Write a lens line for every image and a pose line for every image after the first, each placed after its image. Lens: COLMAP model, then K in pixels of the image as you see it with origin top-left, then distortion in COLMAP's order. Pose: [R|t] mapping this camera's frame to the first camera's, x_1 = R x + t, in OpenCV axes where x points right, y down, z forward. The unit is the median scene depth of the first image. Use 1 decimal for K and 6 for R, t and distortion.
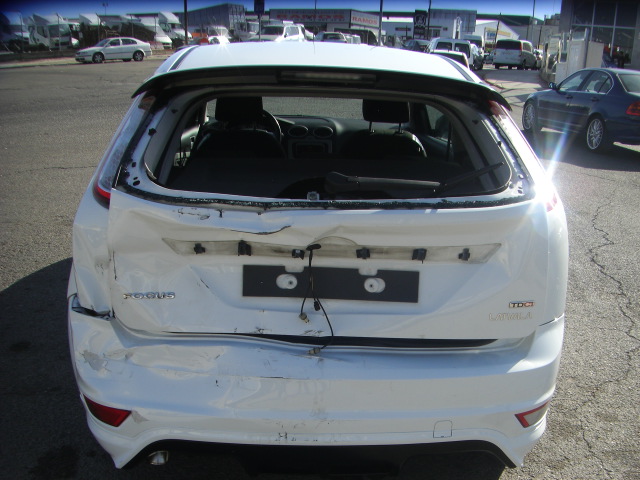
lens RADIAL K [[718.0, 0, 355.9], [0, 718.0, 347.4], [0, 0, 1]] dist [-0.161032, 0.042550]
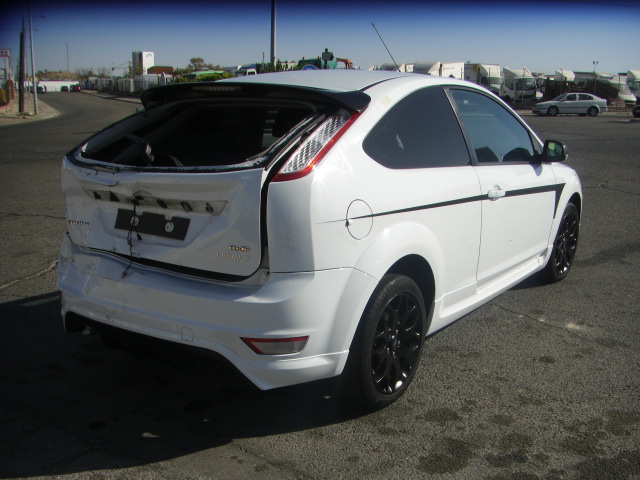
lens RADIAL K [[718.0, 0, 355.9], [0, 718.0, 347.4], [0, 0, 1]] dist [-0.161032, 0.042550]
pose [[0.802787, 0.173658, -0.570417, 1.180108], [-0.216543, 0.976244, -0.007548, 0.080067], [0.555555, 0.129579, 0.821321, 0.064804]]
